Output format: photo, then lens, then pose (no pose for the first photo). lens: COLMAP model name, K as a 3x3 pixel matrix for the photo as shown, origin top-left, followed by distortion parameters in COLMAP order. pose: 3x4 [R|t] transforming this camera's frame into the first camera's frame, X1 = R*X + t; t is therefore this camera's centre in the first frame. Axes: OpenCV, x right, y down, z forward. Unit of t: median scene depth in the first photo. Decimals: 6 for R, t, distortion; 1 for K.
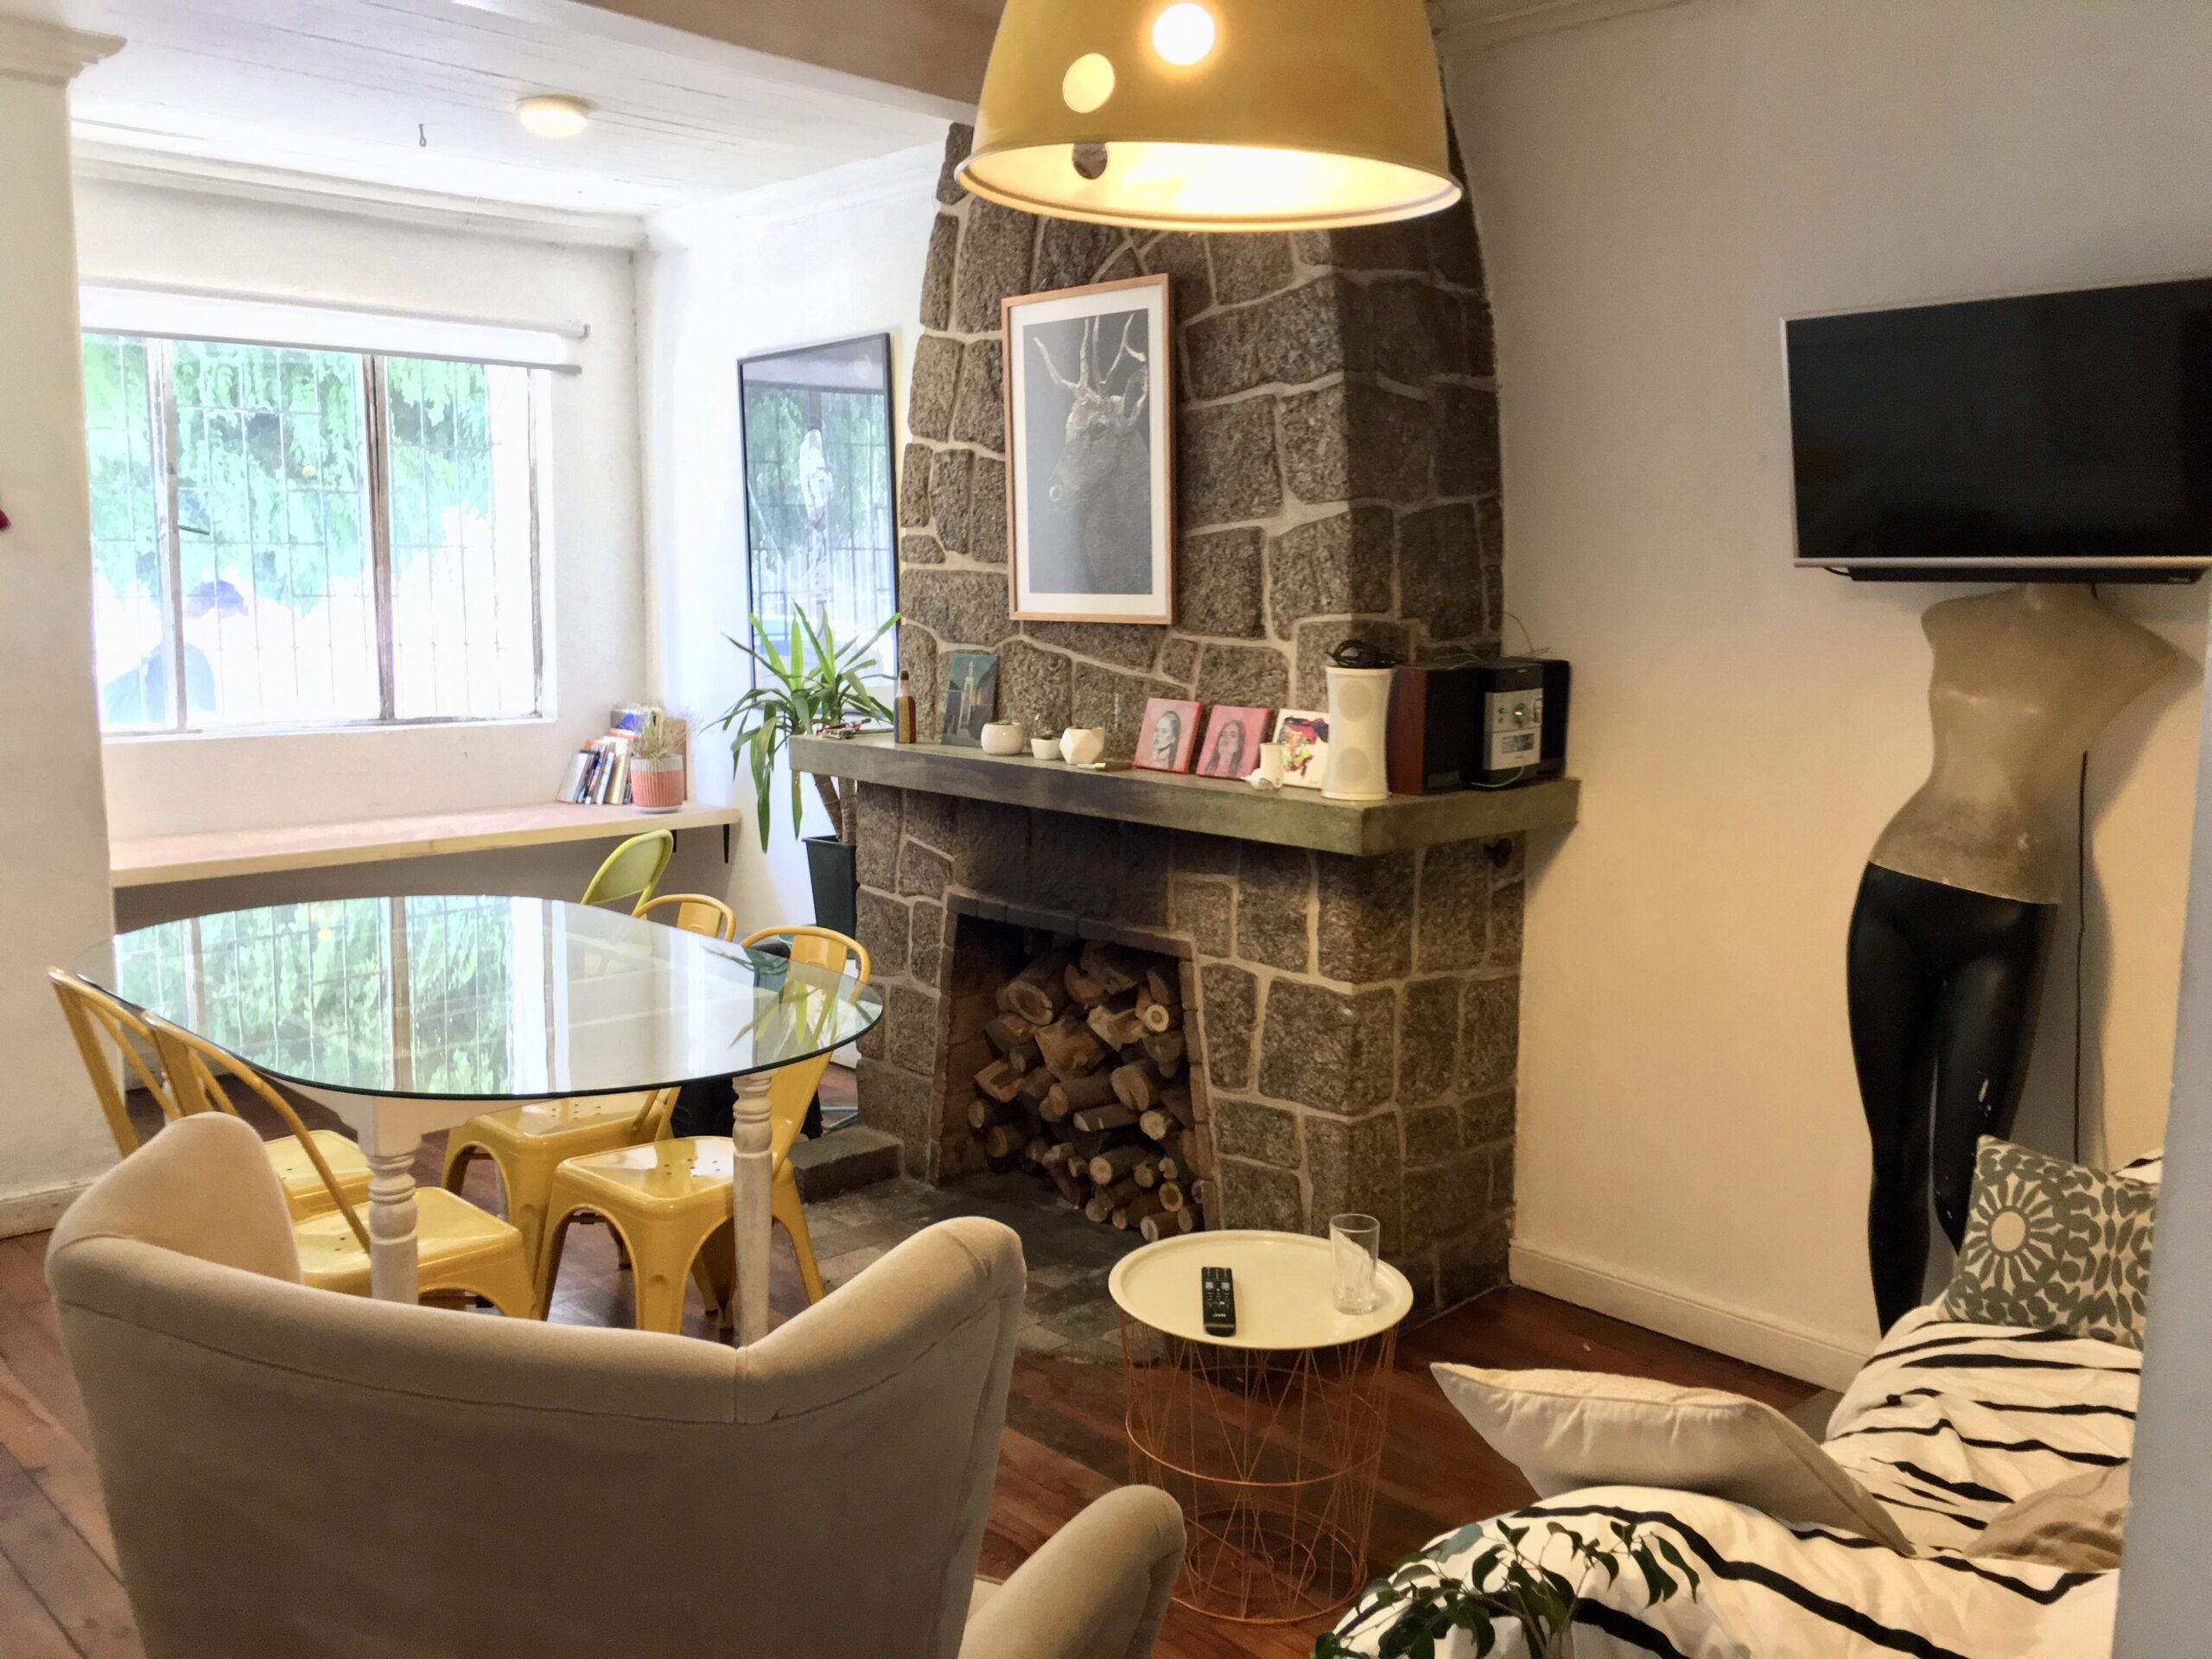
lens RADIAL K [[1896.7, 0, 1106.0], [0, 1896.7, 829.5], [0, 0, 1]] dist [0.034274, -0.000613]
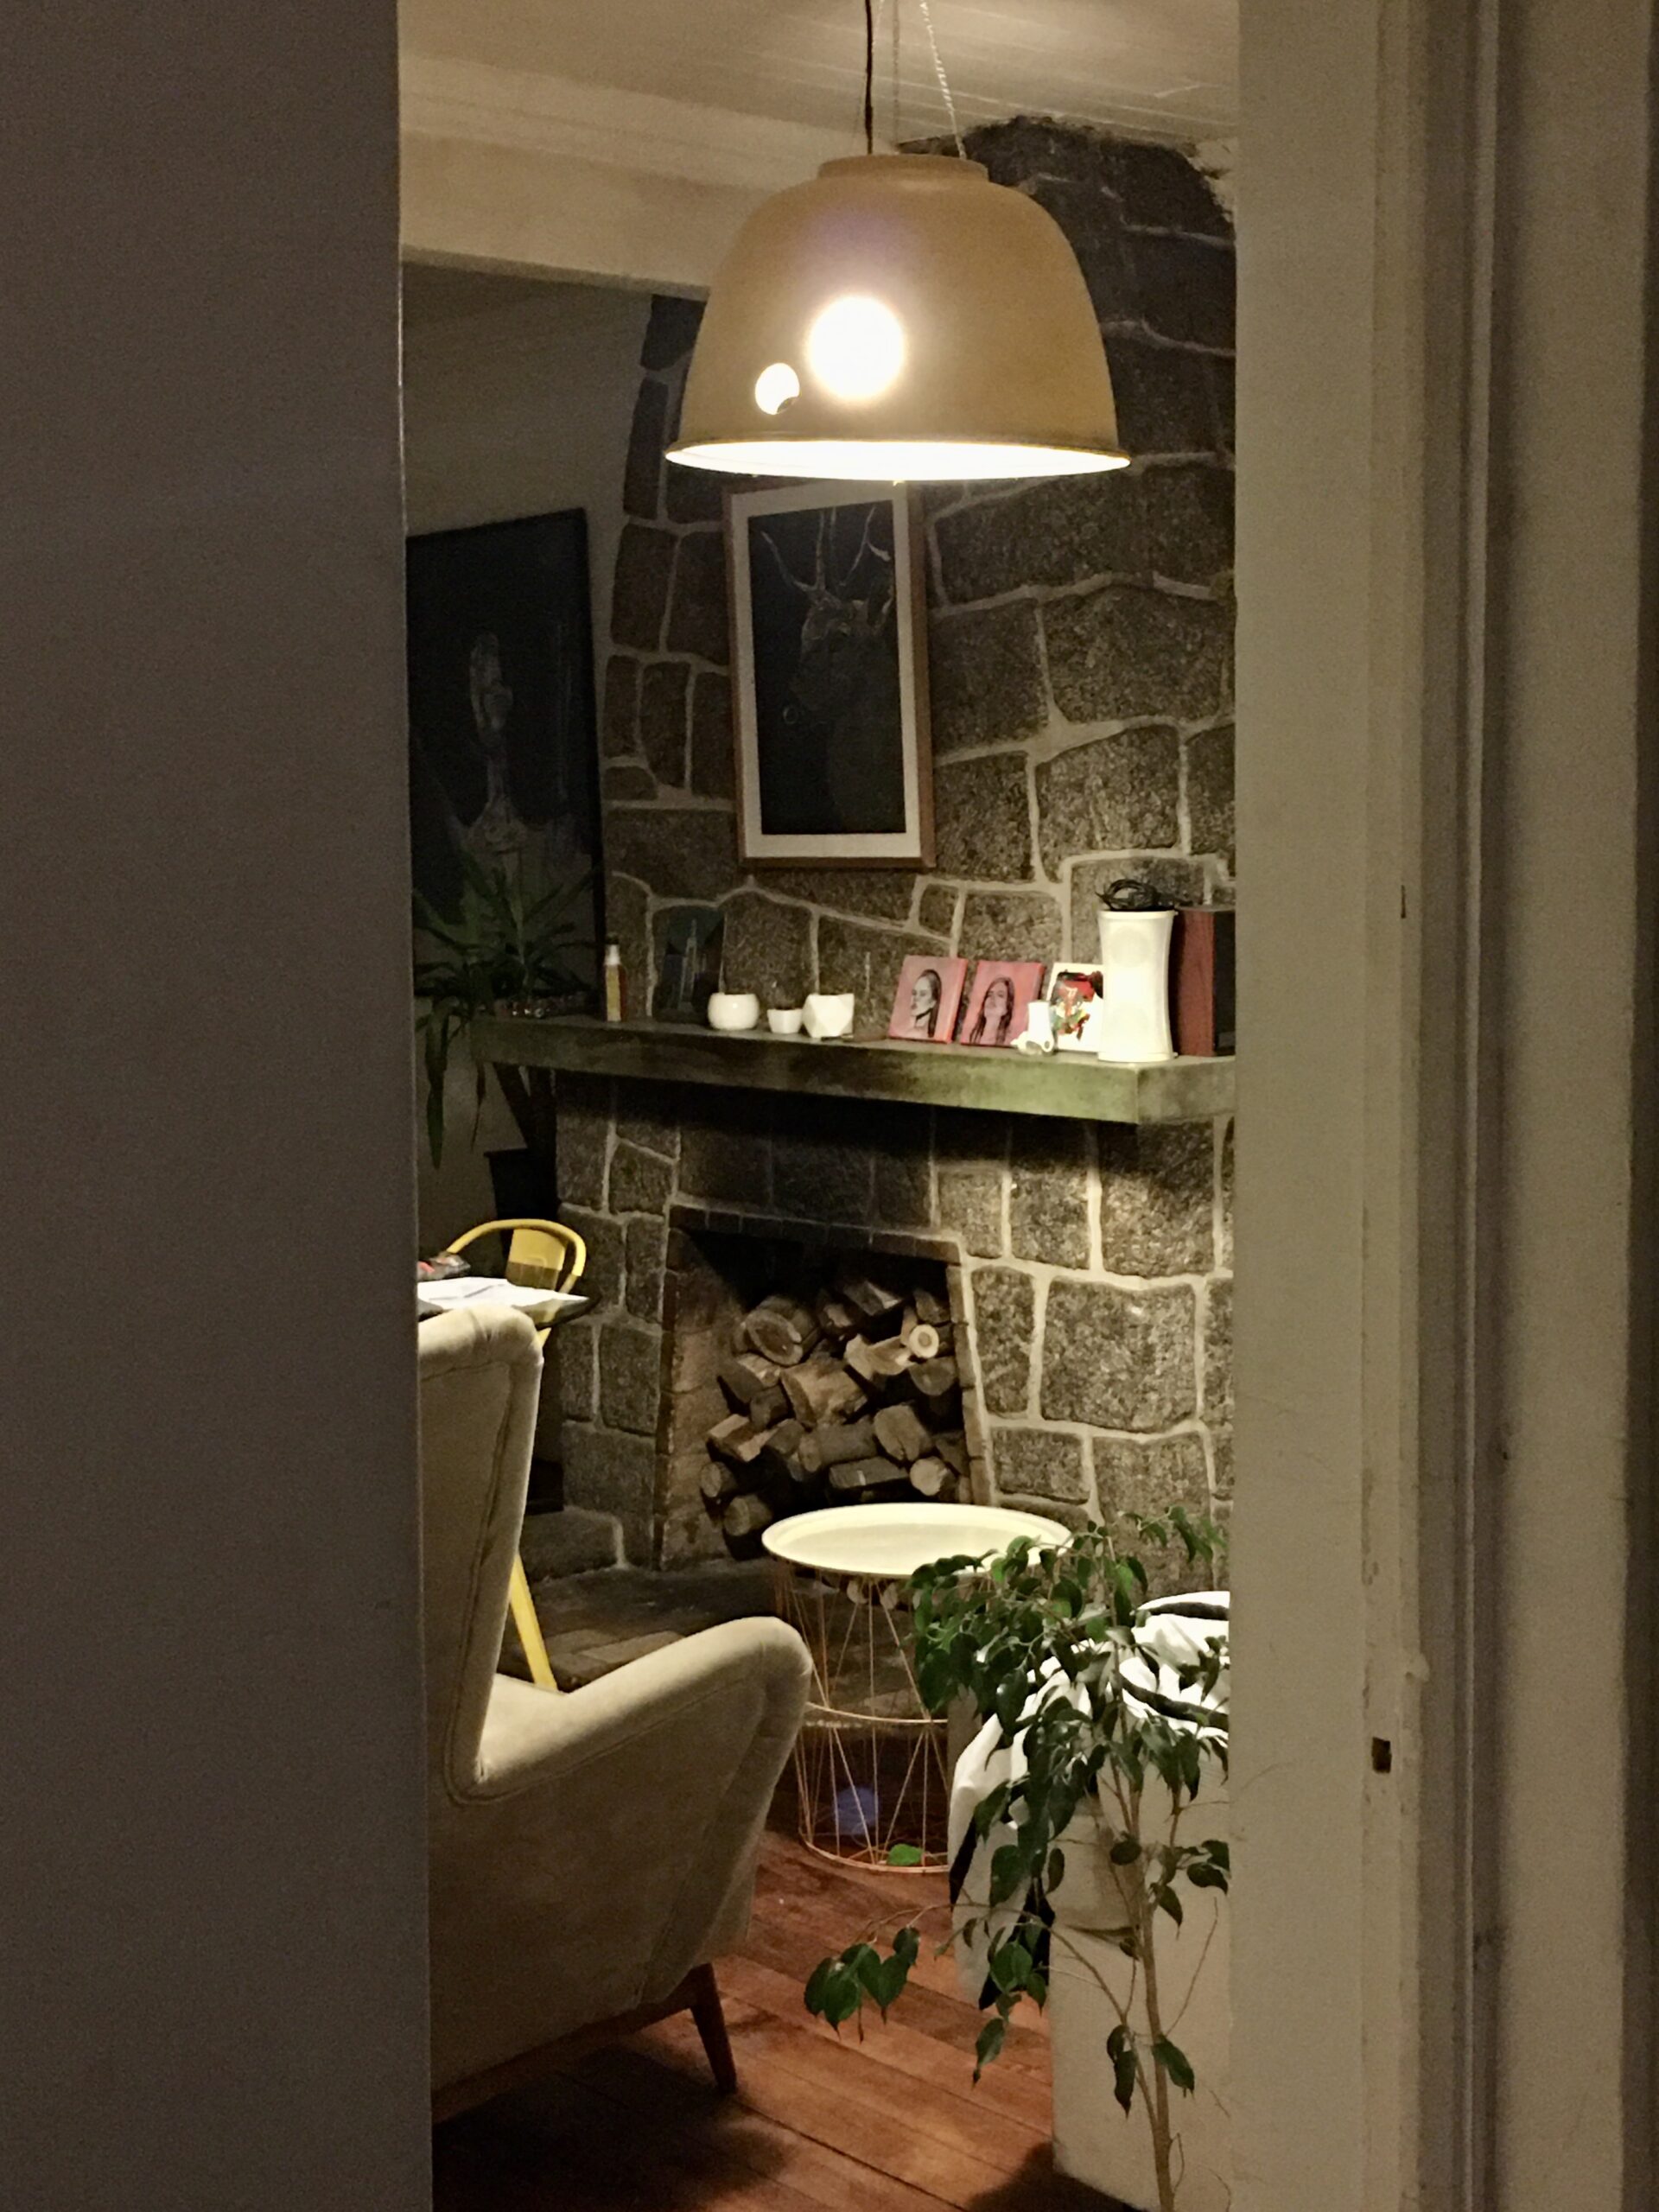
lens RADIAL K [[3168.4, 0, 829.5], [0, 3168.4, 1106.0], [0, 0, 1]] dist [-0.004814, -0.001964]
pose [[0.999228, -0.022390, -0.032294, 0.035466], [0.021197, 0.999097, -0.036827, 0.051065], [0.033090, 0.036114, 0.998800, -0.423769]]
